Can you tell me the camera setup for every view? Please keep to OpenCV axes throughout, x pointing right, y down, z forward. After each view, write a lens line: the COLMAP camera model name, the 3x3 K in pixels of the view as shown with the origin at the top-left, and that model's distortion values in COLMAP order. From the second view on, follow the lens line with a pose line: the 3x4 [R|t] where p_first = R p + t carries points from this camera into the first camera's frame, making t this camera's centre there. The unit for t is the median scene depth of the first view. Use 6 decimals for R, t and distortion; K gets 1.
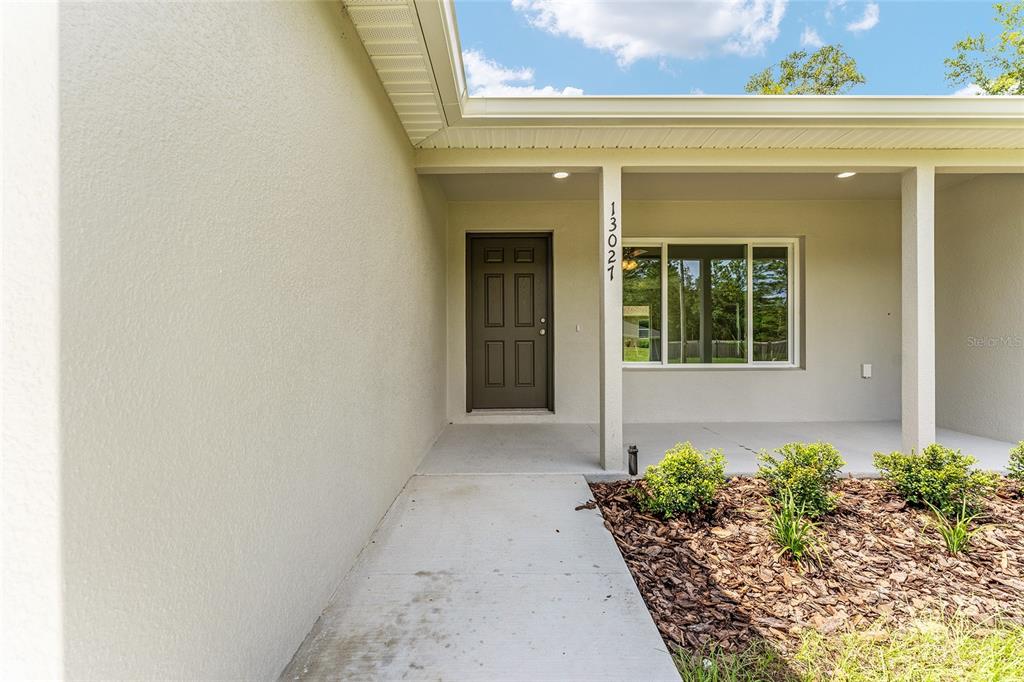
lens RADIAL K [[418.7, 0, 513.6], [0, 418.7, 349.6], [0, 0, 1]] dist [0.000492, 0.000085]
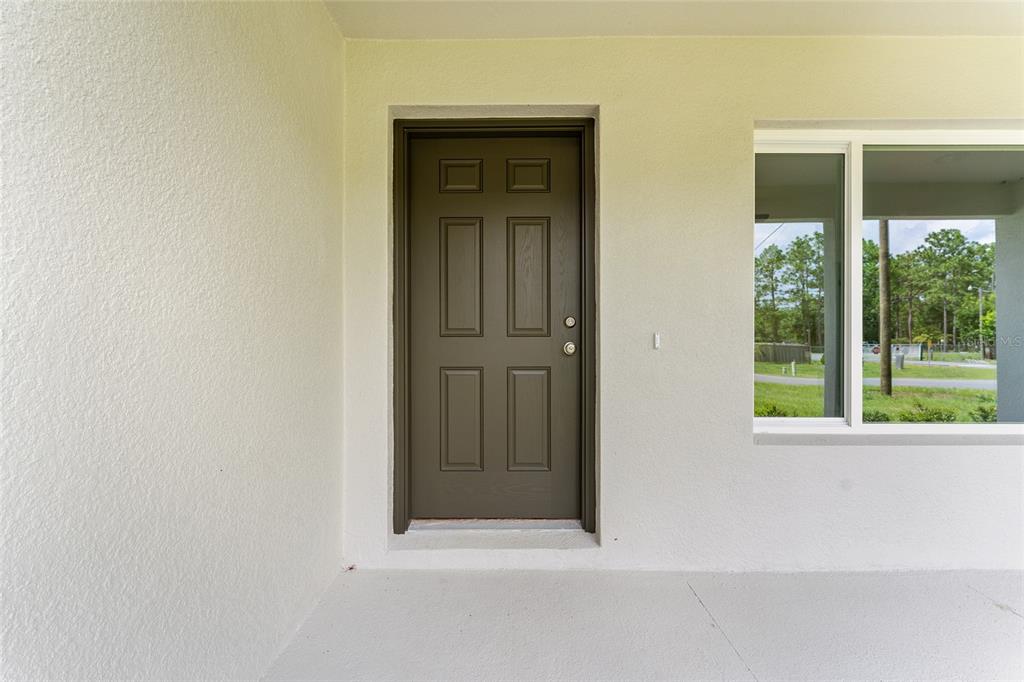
lens RADIAL K [[409.6, 0, 514.0], [0, 409.6, 348.4], [0, 0, 1]] dist [-0.000498, -0.000204]
pose [[0.999935, 0.004147, -0.010588, 0.015546], [-0.004179, 0.999987, -0.003009, -0.041019], [0.010576, 0.003053, 0.999939, 0.575903]]
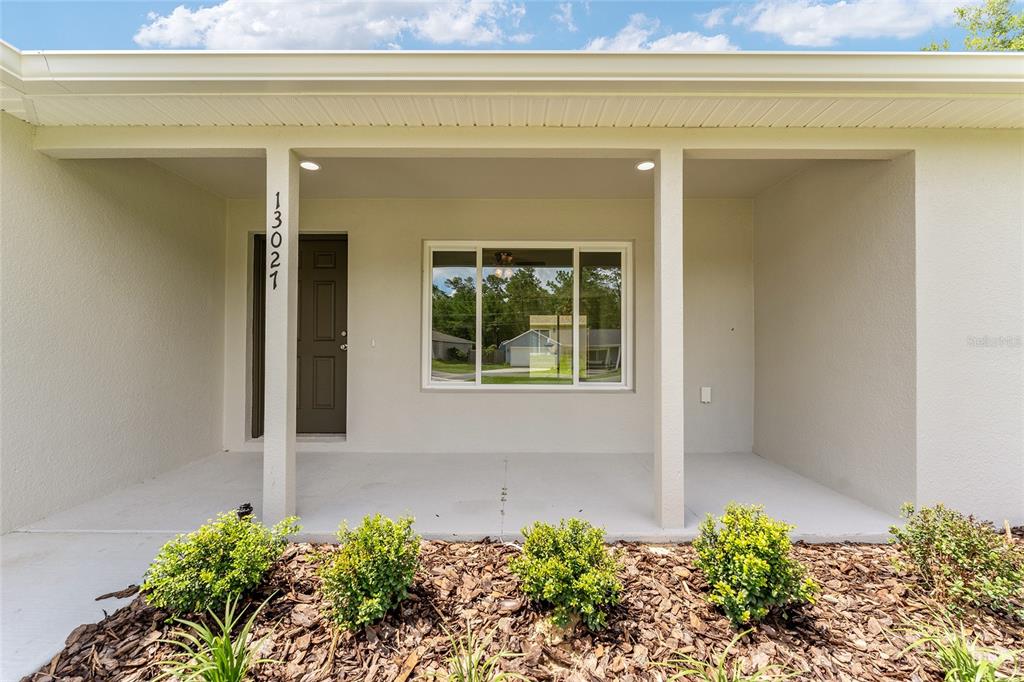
lens RADIAL K [[409.6, 0, 514.0], [0, 409.6, 348.4], [0, 0, 1]] dist [-0.000498, -0.000204]
pose [[0.999880, 0.007709, -0.013415, 0.446393], [-0.007944, 0.999814, -0.017549, -0.026550], [0.013277, 0.017653, 0.999756, 0.142532]]
